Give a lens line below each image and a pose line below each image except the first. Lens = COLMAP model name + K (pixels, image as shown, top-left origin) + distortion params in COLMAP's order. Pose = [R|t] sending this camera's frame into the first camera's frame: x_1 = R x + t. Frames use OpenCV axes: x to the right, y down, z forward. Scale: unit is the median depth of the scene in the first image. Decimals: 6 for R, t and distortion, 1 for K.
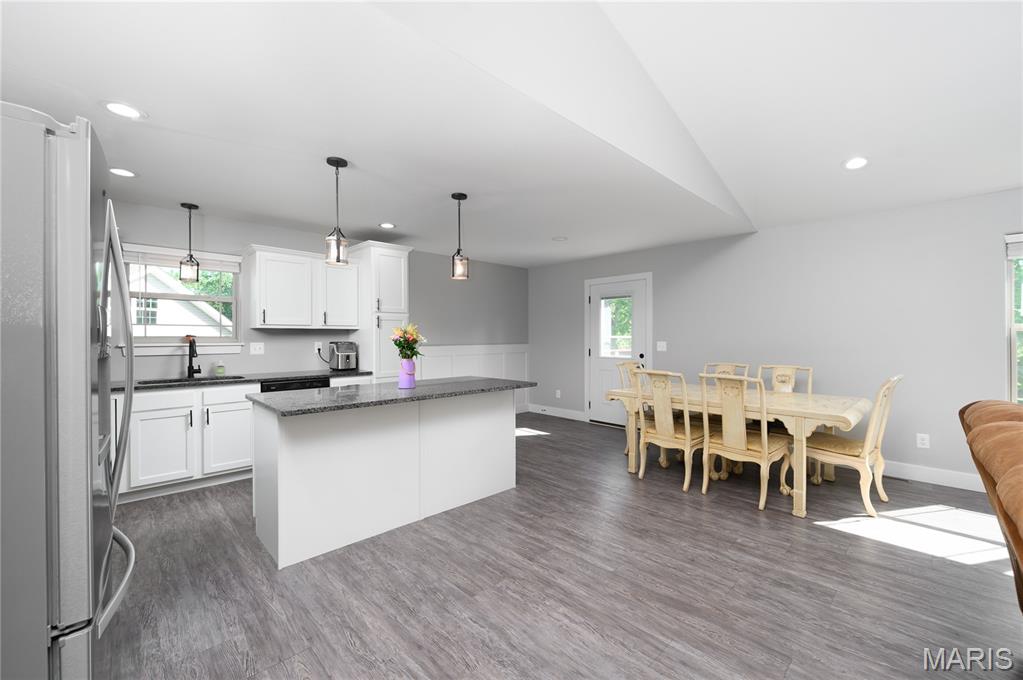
lens RADIAL K [[413.5, 0, 513.2], [0, 413.5, 338.1], [0, 0, 1]] dist [-0.006159, 0.000040]
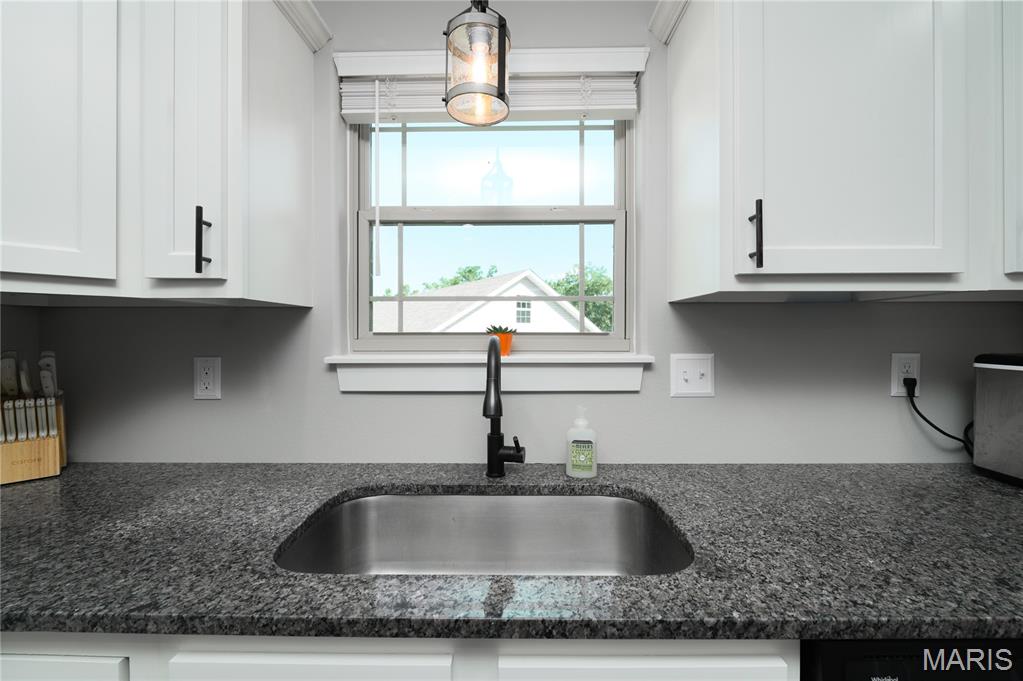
lens RADIAL K [[406.8, 0, 511.5], [0, 406.8, 340.5], [0, 0, 1]] dist [-0.006901, -0.000014]
pose [[0.709986, 0.008401, -0.704166, -0.680635], [0.000951, 0.999916, 0.012888, -0.001803], [0.704216, -0.009820, 0.709918, 0.955474]]
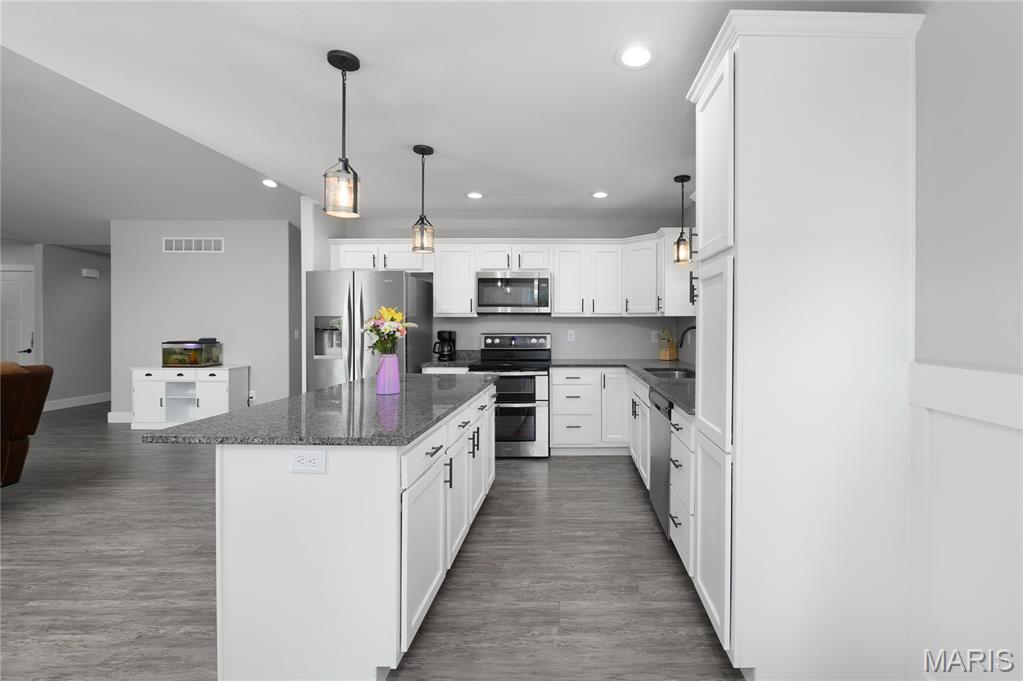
lens RADIAL K [[435.0, 0, 582.0], [0, 435.0, 330.2], [0, 0, 1]] dist [-0.000959, -0.003802]
pose [[-0.681030, 0.006402, -0.732228, 0.077776], [-0.003667, 0.999919, 0.012153, -0.001657], [0.732246, 0.010962, -0.680952, 1.708591]]
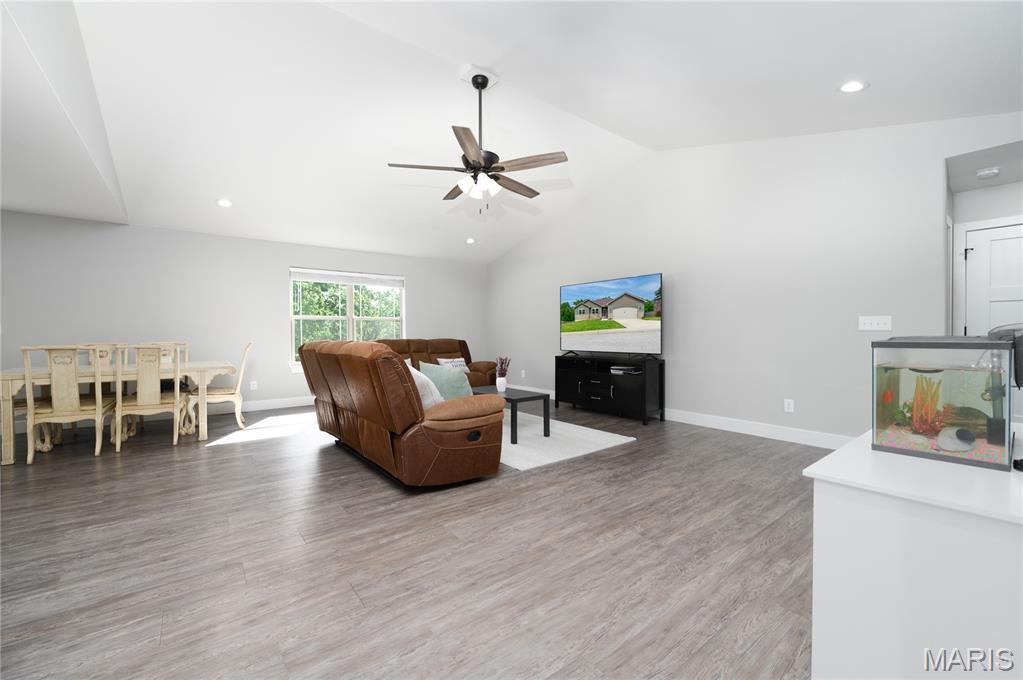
lens RADIAL K [[411.8, 0, 507.5], [0, 411.8, 339.4], [0, 0, 1]] dist [-0.007048, 0.000006]
pose [[0.120261, -0.011341, 0.992678, -0.553469], [0.005377, 0.999928, 0.010772, 0.063768], [-0.992728, 0.004042, 0.120313, -0.213572]]
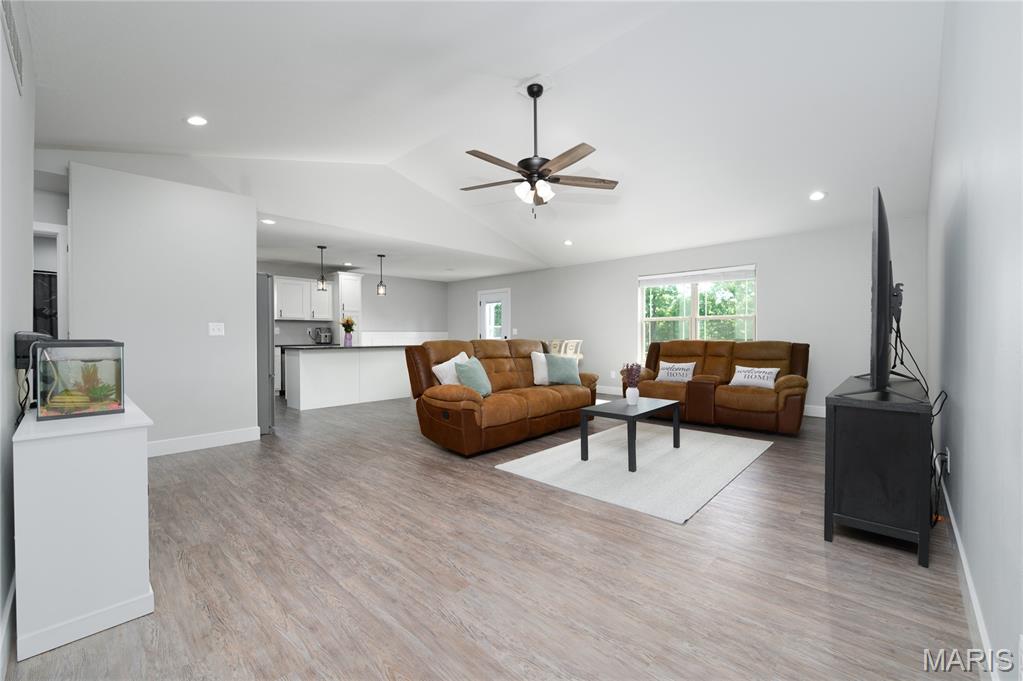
lens RADIAL K [[413.5, 0, 513.2], [0, 413.5, 338.6], [0, 0, 1]] dist [-0.006159, 0.000040]
pose [[0.998860, 0.000774, 0.047736, 0.460439], [-0.001120, 0.999973, 0.007226, 0.062136], [-0.047729, -0.007272, 0.998834, -1.189390]]
